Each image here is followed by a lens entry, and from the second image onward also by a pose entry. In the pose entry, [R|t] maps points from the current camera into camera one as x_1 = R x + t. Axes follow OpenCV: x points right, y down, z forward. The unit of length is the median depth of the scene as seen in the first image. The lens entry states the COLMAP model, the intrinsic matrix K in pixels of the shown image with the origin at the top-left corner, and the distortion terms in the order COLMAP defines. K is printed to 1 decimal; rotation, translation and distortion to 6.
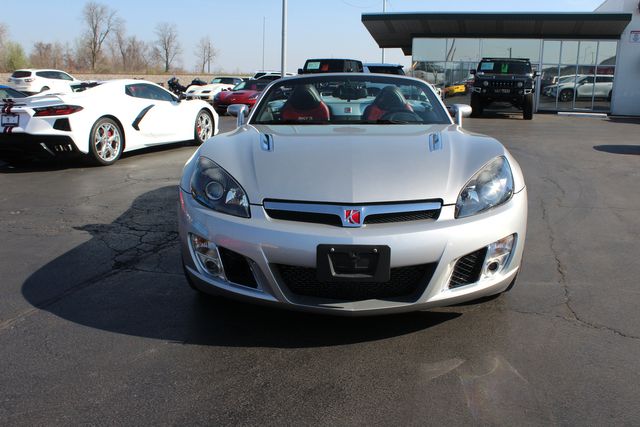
lens RADIAL K [[583.1, 0, 321.0], [0, 583.1, 216.0], [0, 0, 1]] dist [-0.157871, 0.157004]
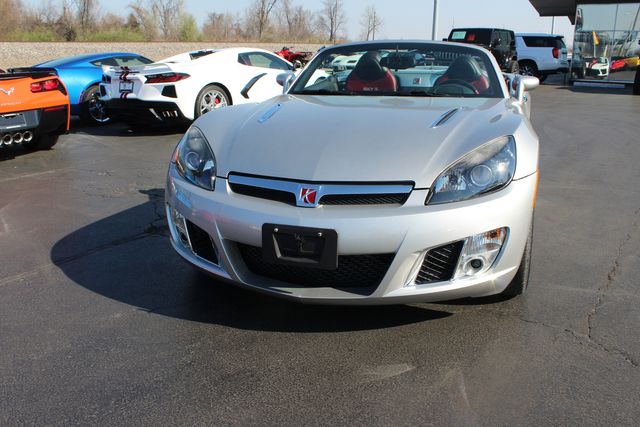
lens RADIAL K [[588.8, 0, 321.1], [0, 588.8, 225.1], [0, 0, 1]] dist [-0.153419, 0.151213]
pose [[0.962745, 0.073372, -0.260265, 0.091407], [-0.057370, 0.995996, 0.068567, -0.005008], [0.264253, -0.051081, 0.963100, 0.031900]]
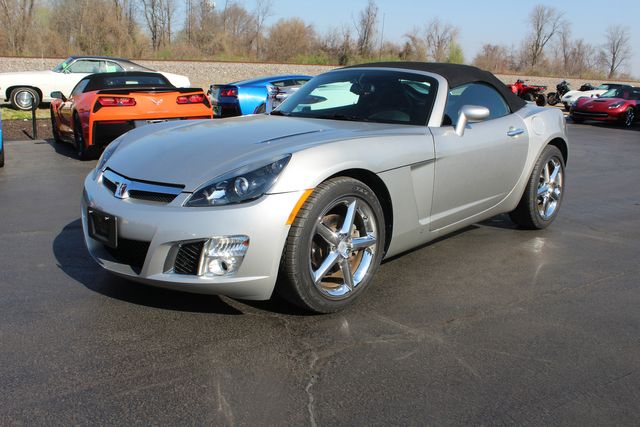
lens RADIAL K [[583.1, 0, 321.0], [0, 583.1, 216.0], [0, 0, 1]] dist [-0.157871, 0.157004]
pose [[0.748988, 0.170947, -0.640151, 0.308923], [-0.173687, 0.983015, 0.059288, -0.023177], [0.639413, 0.066780, 0.765958, 0.112356]]
